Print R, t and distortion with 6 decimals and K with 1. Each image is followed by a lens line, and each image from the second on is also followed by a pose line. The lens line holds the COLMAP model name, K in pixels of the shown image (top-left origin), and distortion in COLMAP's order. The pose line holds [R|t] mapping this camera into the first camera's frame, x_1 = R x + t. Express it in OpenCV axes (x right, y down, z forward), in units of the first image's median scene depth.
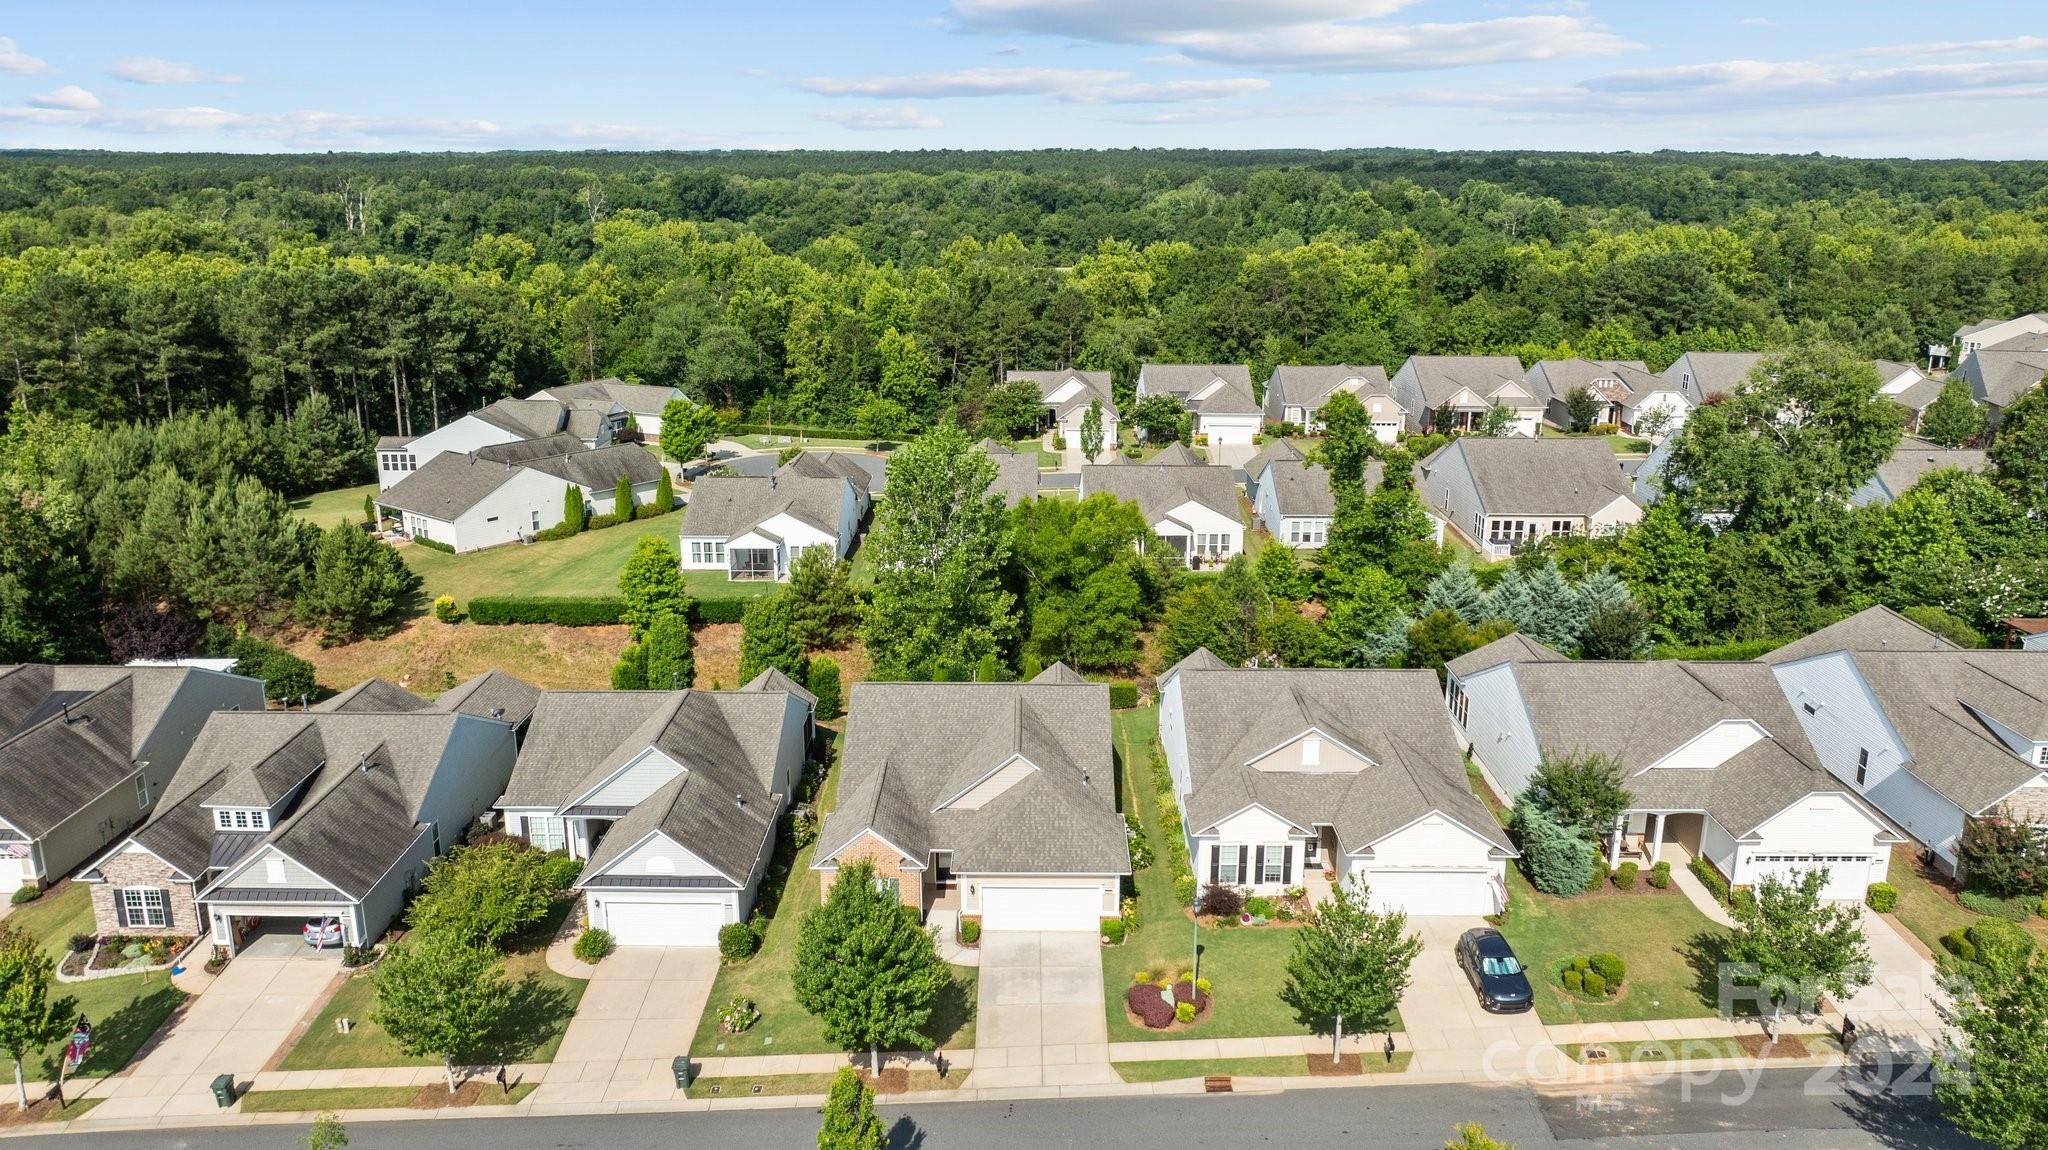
lens RADIAL K [[1446.8, 0, 1047.7], [0, 1446.8, 582.9], [0, 0, 1]] dist [-0.004504, -0.020359]
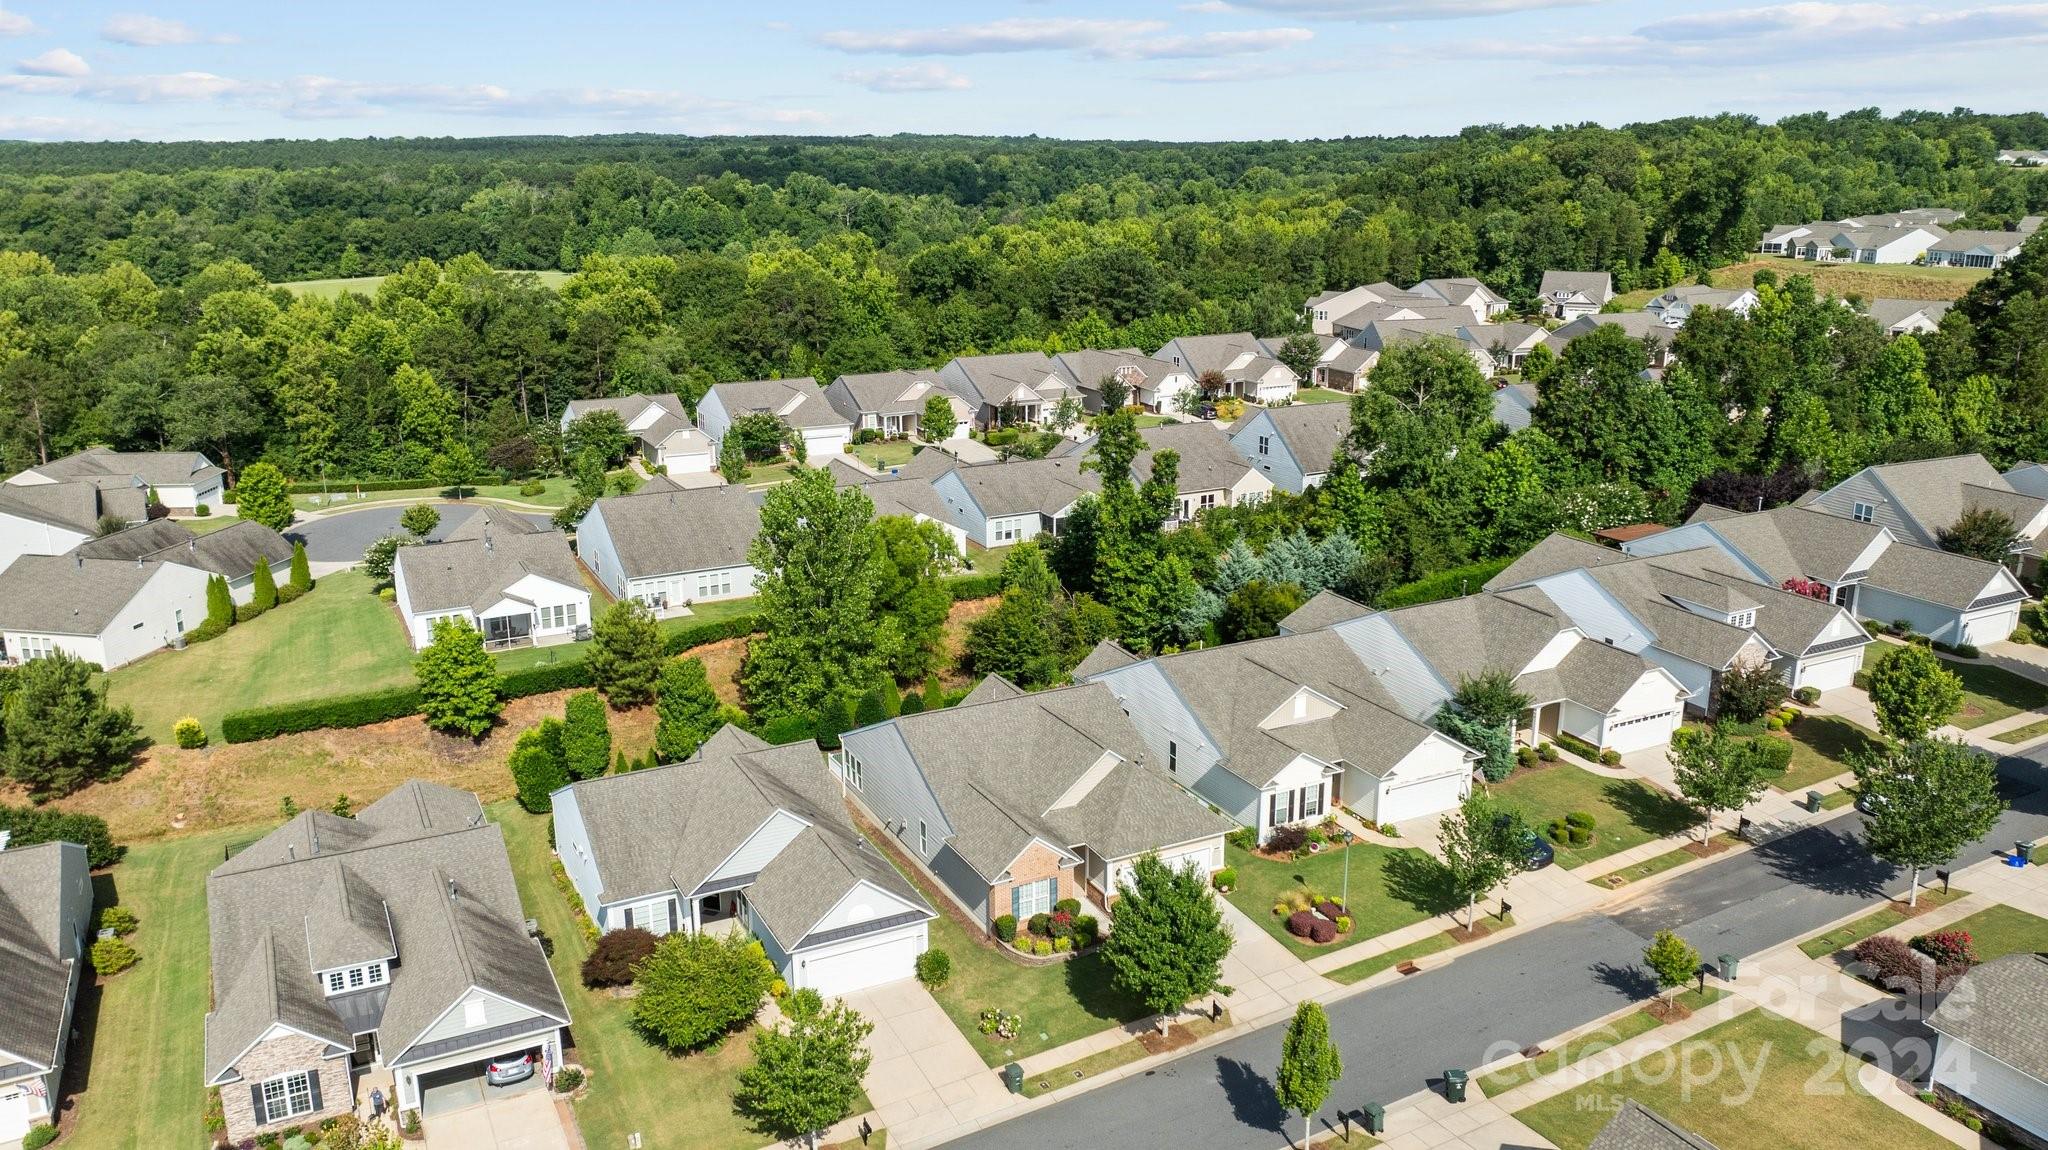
lens RADIAL K [[1446.8, 0, 1047.7], [0, 1446.8, 582.9], [0, 0, 1]] dist [-0.004504, -0.020359]
pose [[0.896891, -0.133171, 0.421724, -0.262258], [0.130739, 0.990805, 0.034829, -0.029338], [-0.422485, 0.023898, 0.906055, -0.009298]]
